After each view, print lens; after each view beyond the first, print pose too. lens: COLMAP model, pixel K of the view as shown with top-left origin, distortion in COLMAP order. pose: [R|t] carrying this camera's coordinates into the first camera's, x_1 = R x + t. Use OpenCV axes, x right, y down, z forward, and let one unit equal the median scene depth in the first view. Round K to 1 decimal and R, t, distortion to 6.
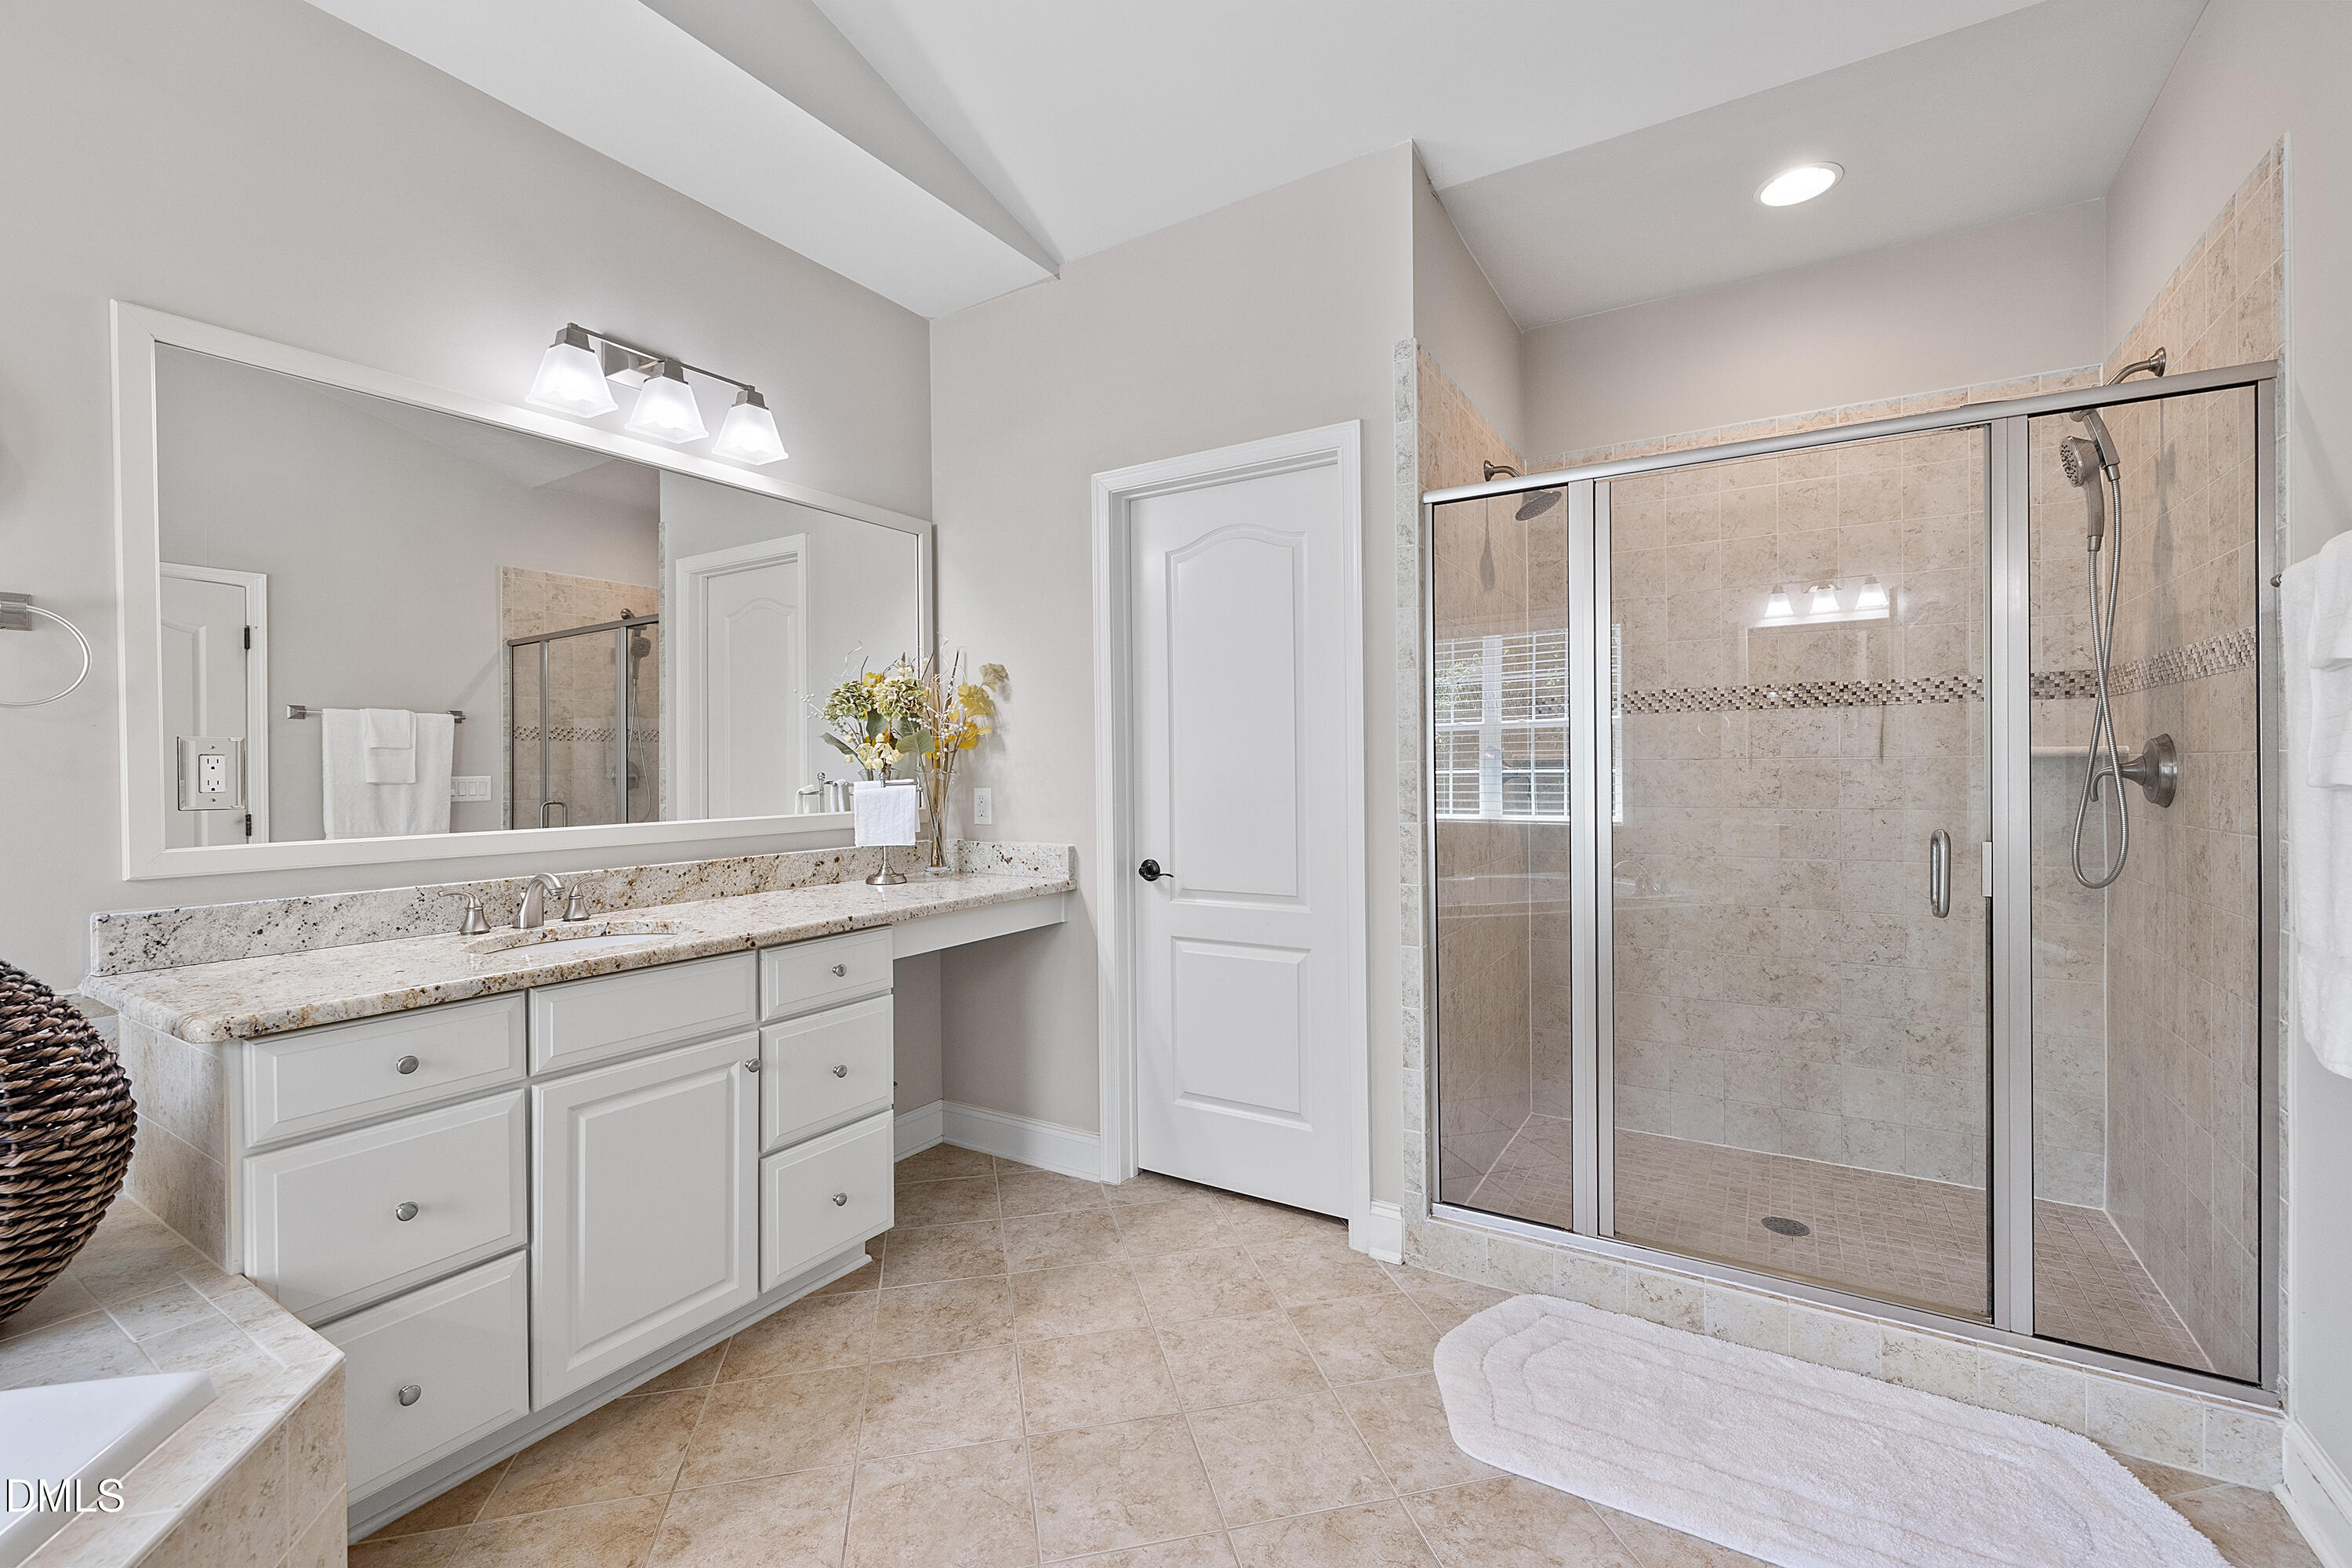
lens RADIAL K [[984.0, 0, 1178.9], [0, 984.0, 773.4], [0, 0, 1]] dist [0.000421, 0.000121]
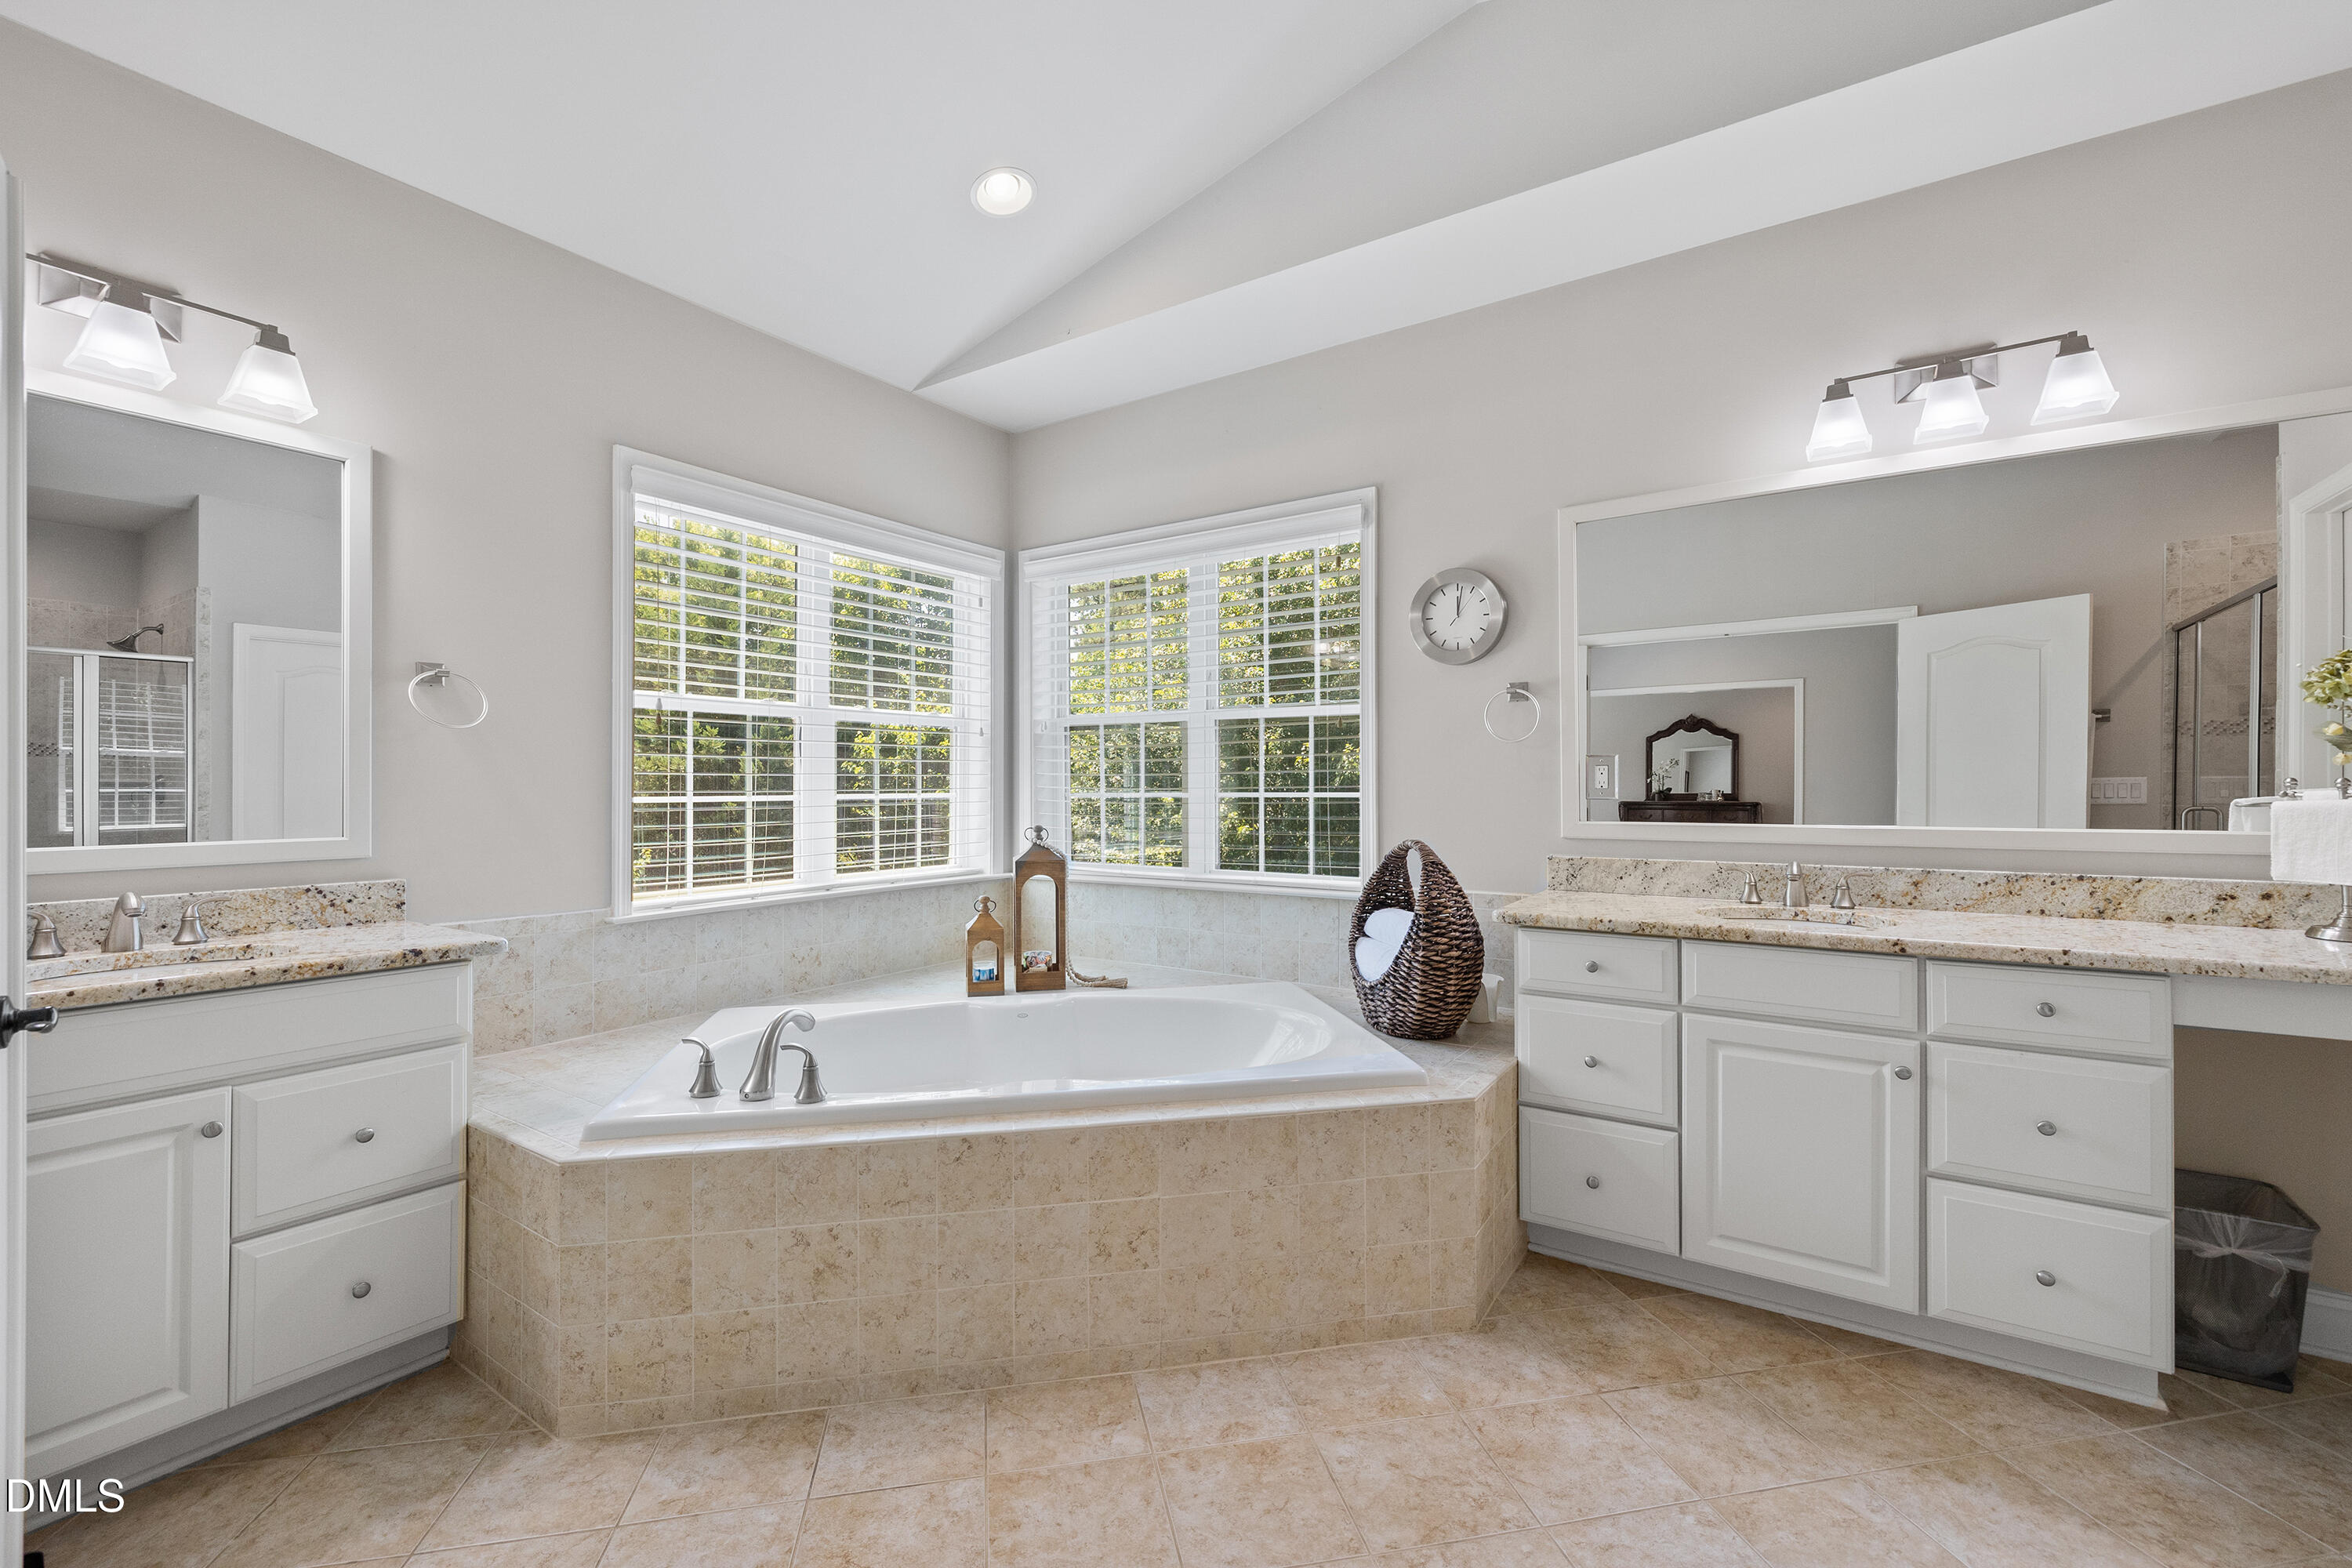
lens RADIAL K [[1007.2, 0, 1183.9], [0, 1007.2, 781.2], [0, 0, 1]] dist [0.000348, 0.000001]
pose [[-0.029847, 0.006879, -0.999531, 0.739465], [-0.002545, 0.999973, 0.006958, -0.002297], [0.999551, 0.002752, -0.029829, 0.377610]]
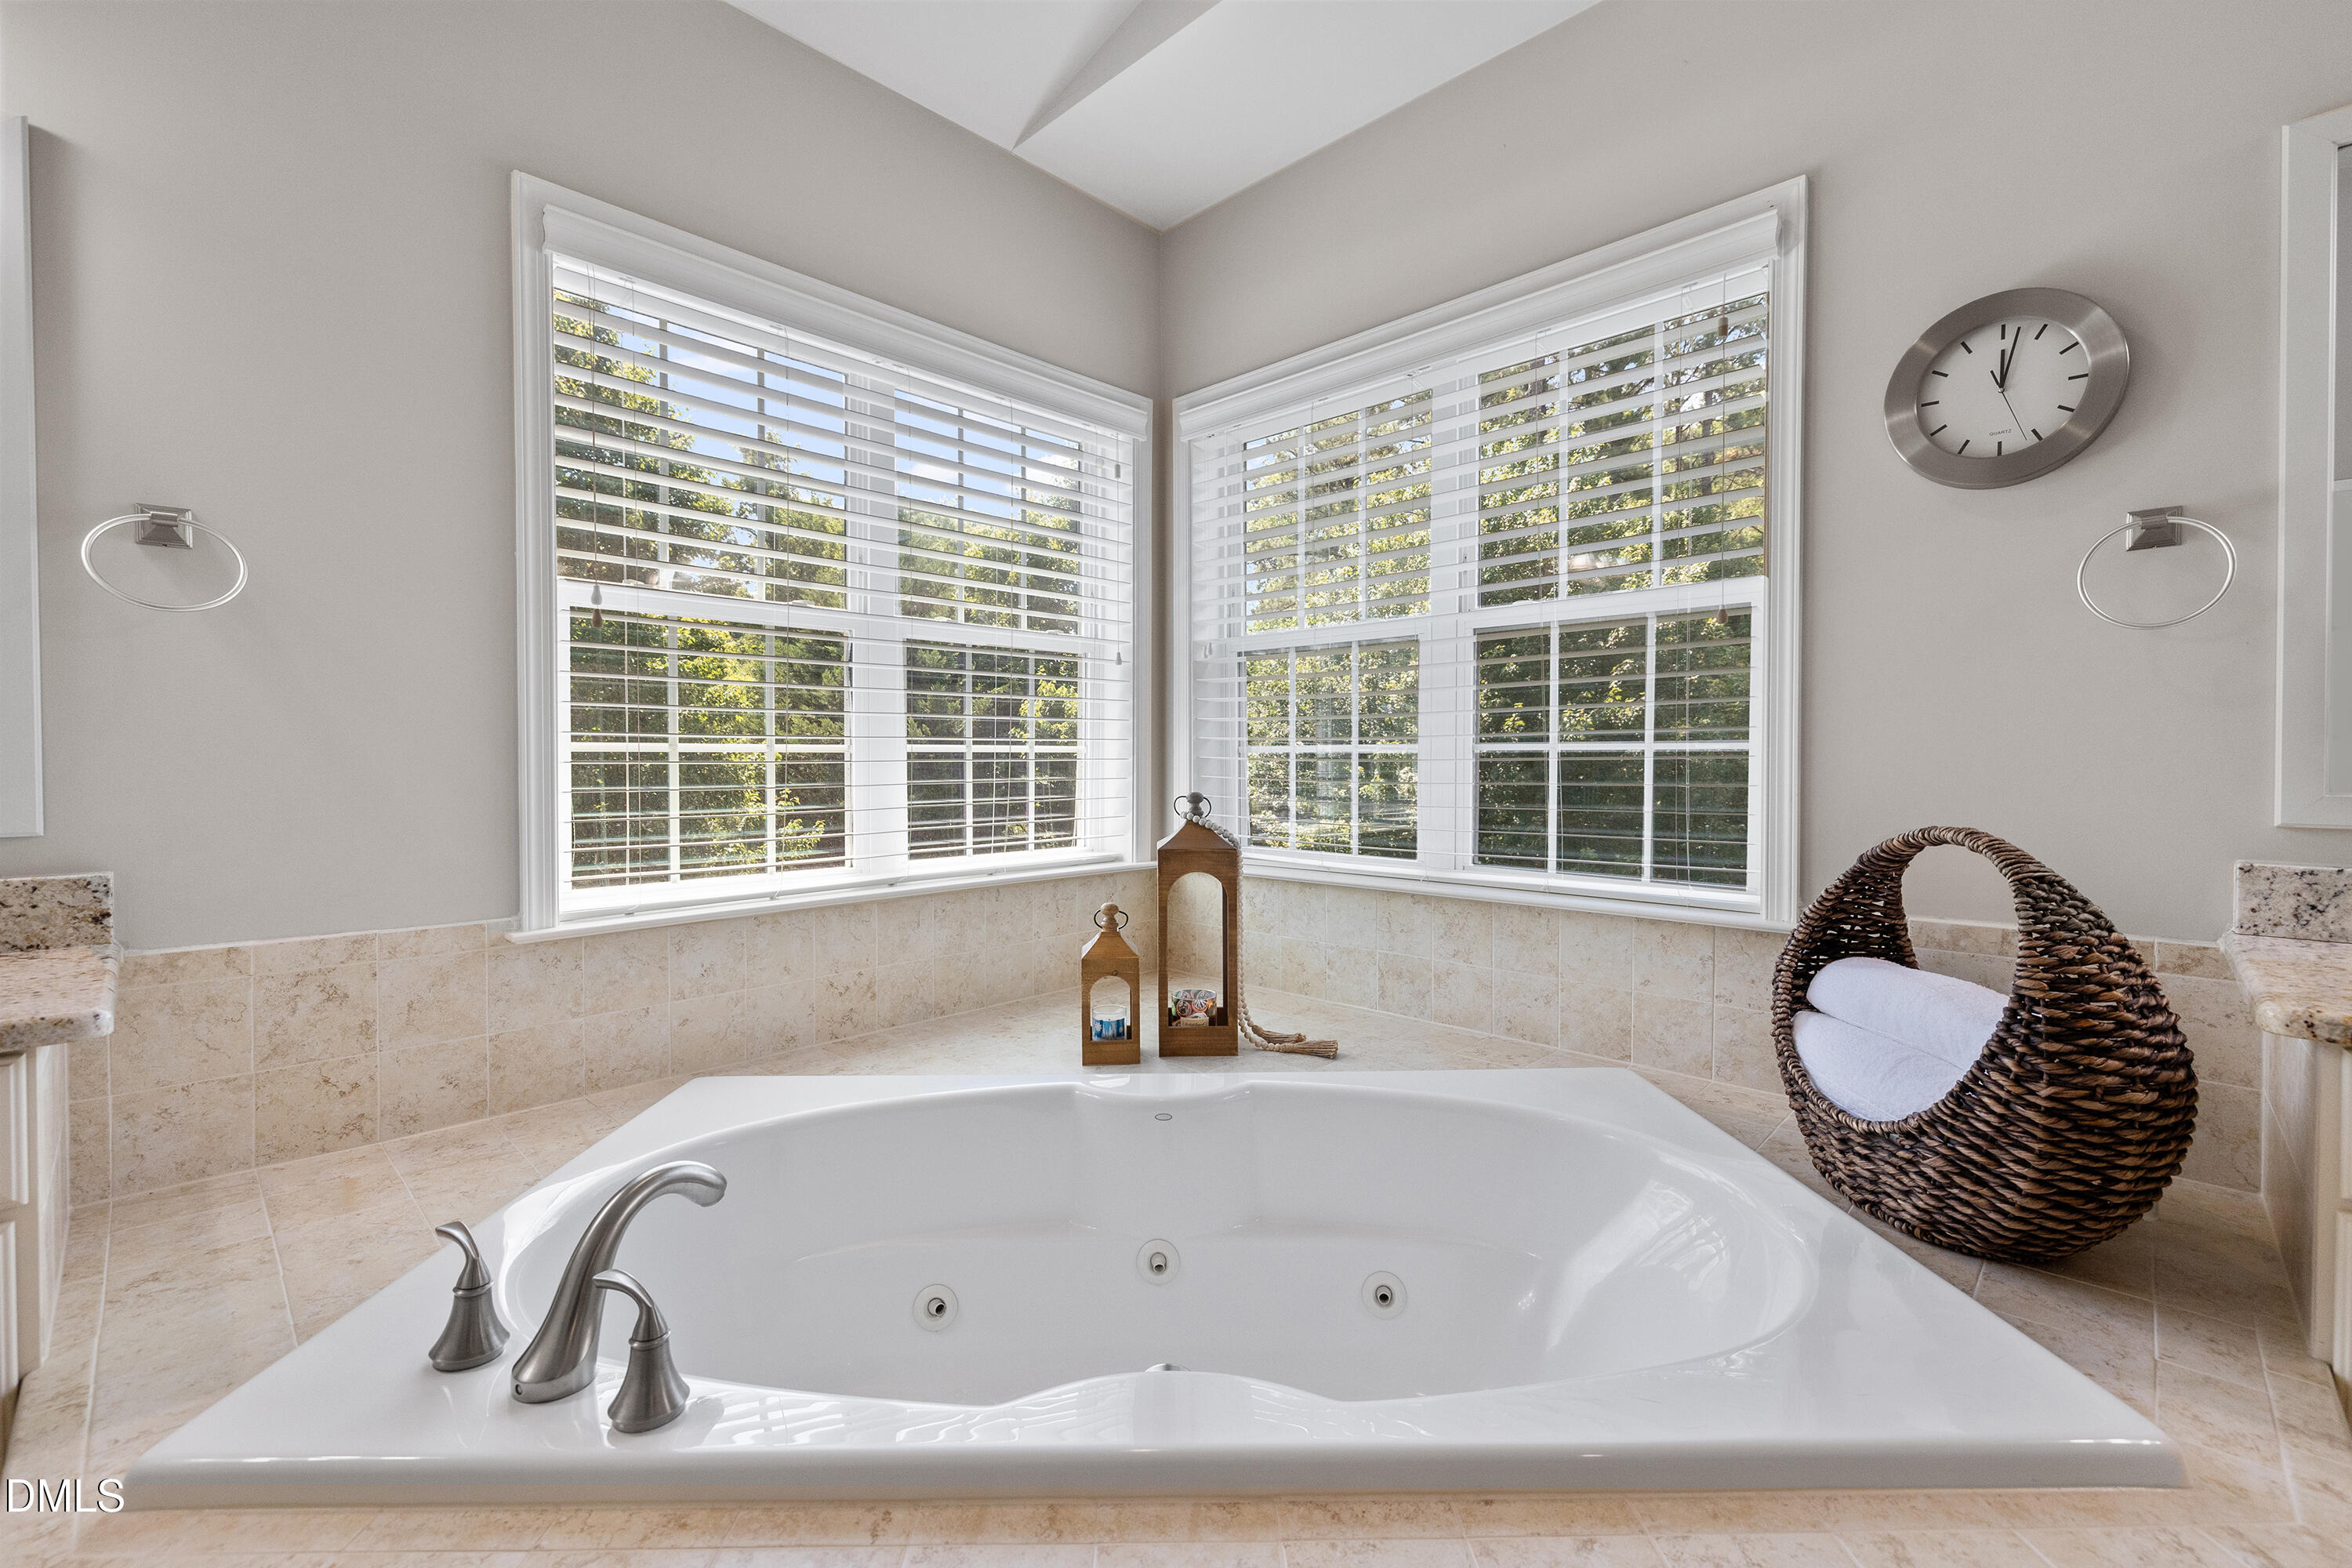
lens RADIAL K [[984.0, 0, 1178.9], [0, 984.0, 773.4], [0, 0, 1]] dist [0.000421, 0.000121]
pose [[-0.208407, 0.027126, -0.977666, -0.059582], [-0.002528, 0.999597, 0.028273, 0.042686], [0.978039, 0.008364, -0.208255, 0.262817]]
